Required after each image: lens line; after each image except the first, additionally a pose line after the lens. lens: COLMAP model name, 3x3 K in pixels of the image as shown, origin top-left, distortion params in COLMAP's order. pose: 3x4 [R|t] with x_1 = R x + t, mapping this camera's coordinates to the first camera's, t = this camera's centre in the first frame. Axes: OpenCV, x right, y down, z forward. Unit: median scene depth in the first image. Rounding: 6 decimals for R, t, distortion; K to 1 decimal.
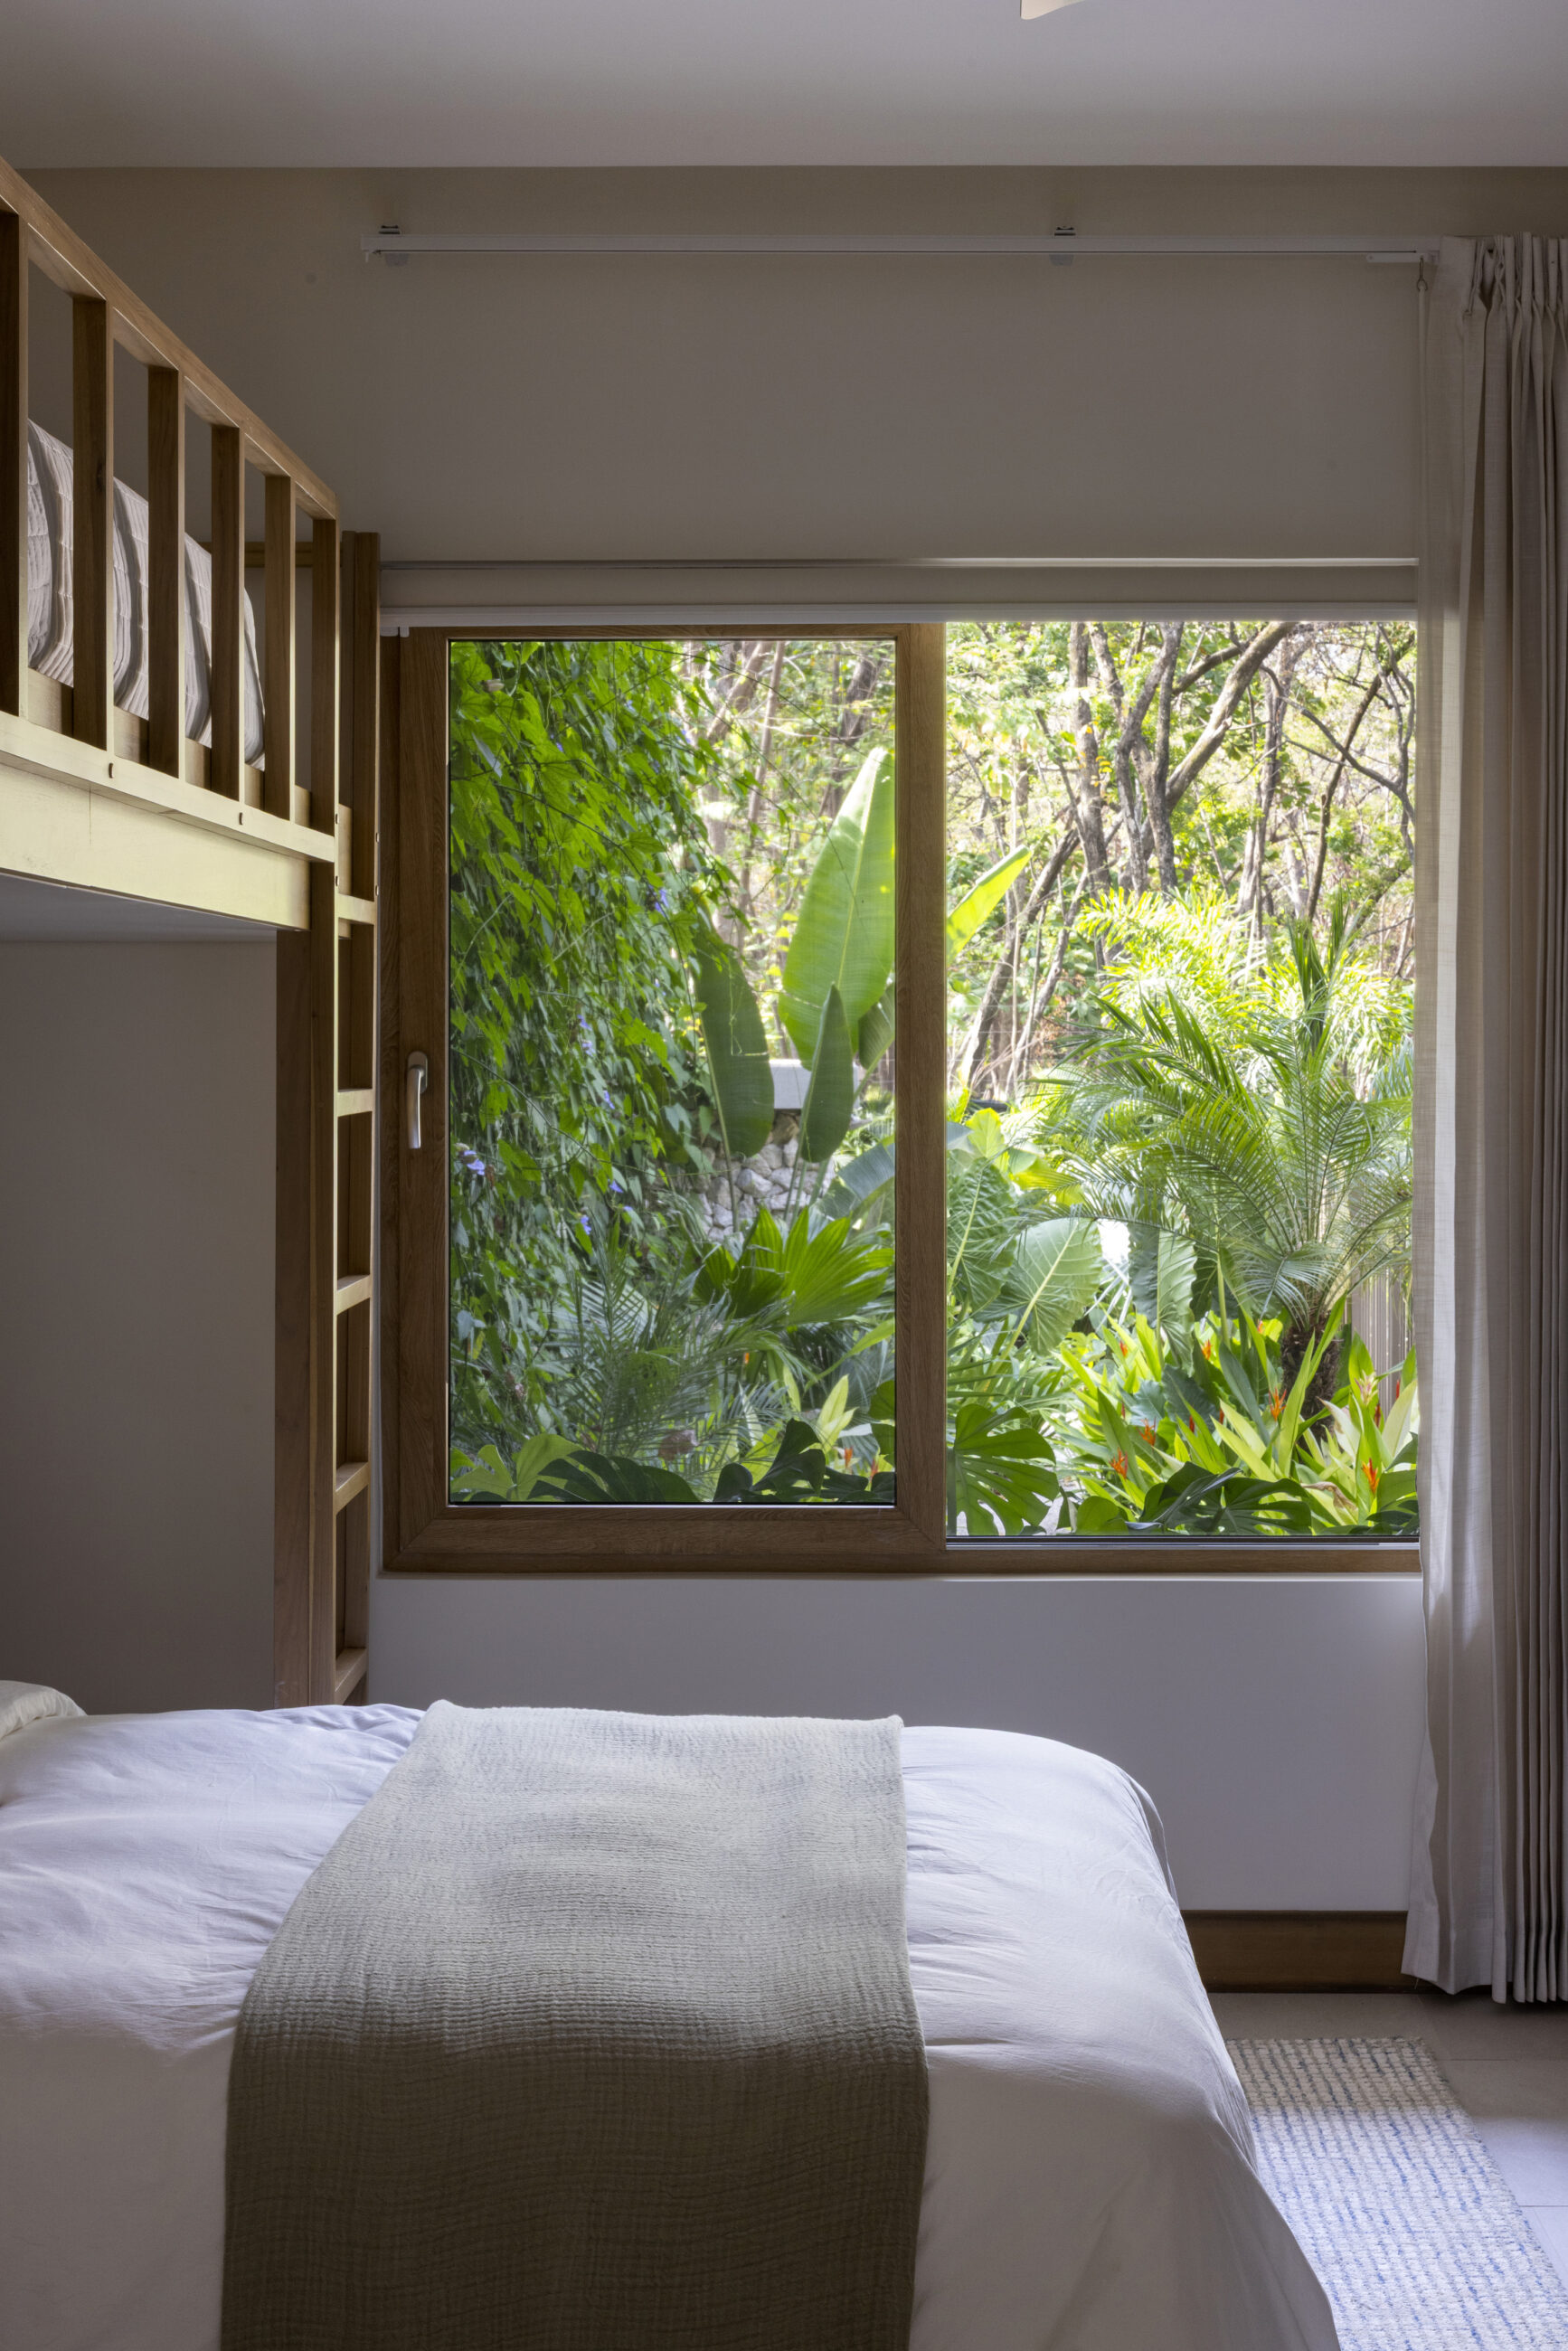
lens RADIAL K [[4281.2, 0, 784.0], [0, 4281.2, 1175.5], [0, 0, 1]] dist [-0.118653, -0.271866]
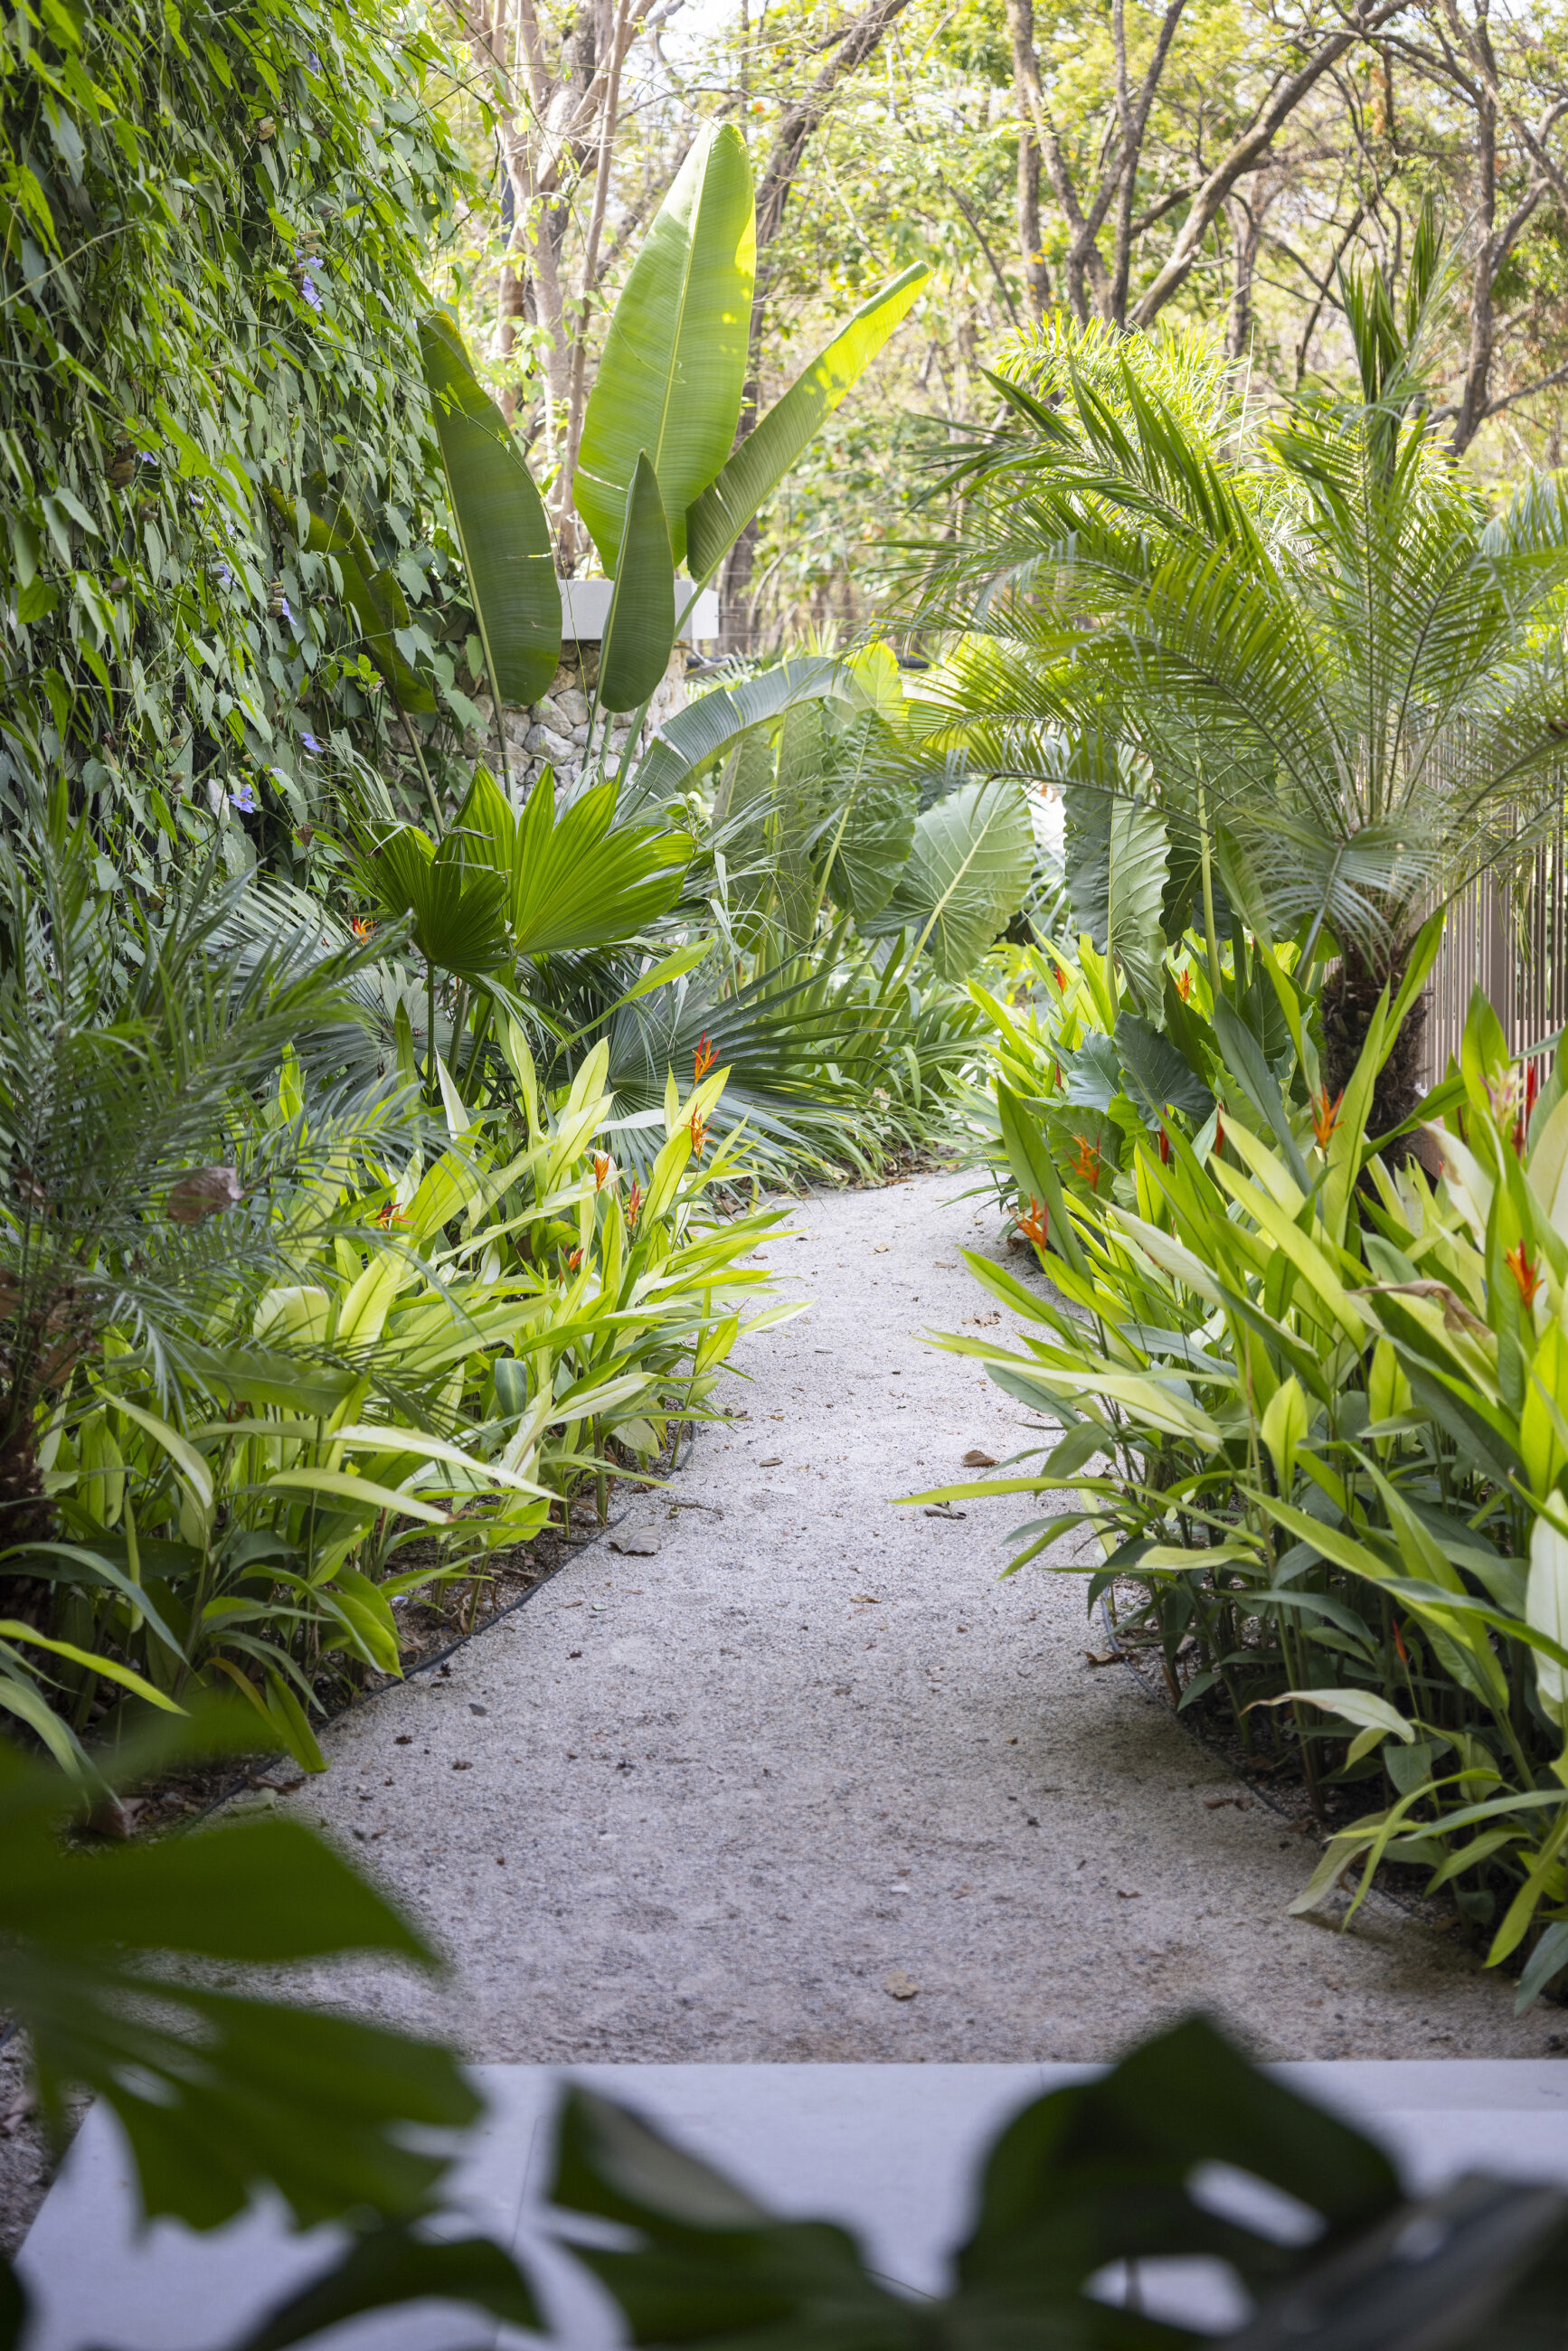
lens RADIAL K [[4281.2, 0, 784.0], [0, 4281.2, 1175.5], [0, 0, 1]] dist [-0.118653, -0.271866]
pose [[0.999948, -0.004178, 0.009320, 0.028027], [0.003275, 0.995488, 0.094827, 0.006443], [-0.009674, -0.094792, 0.995450, 0.309081]]
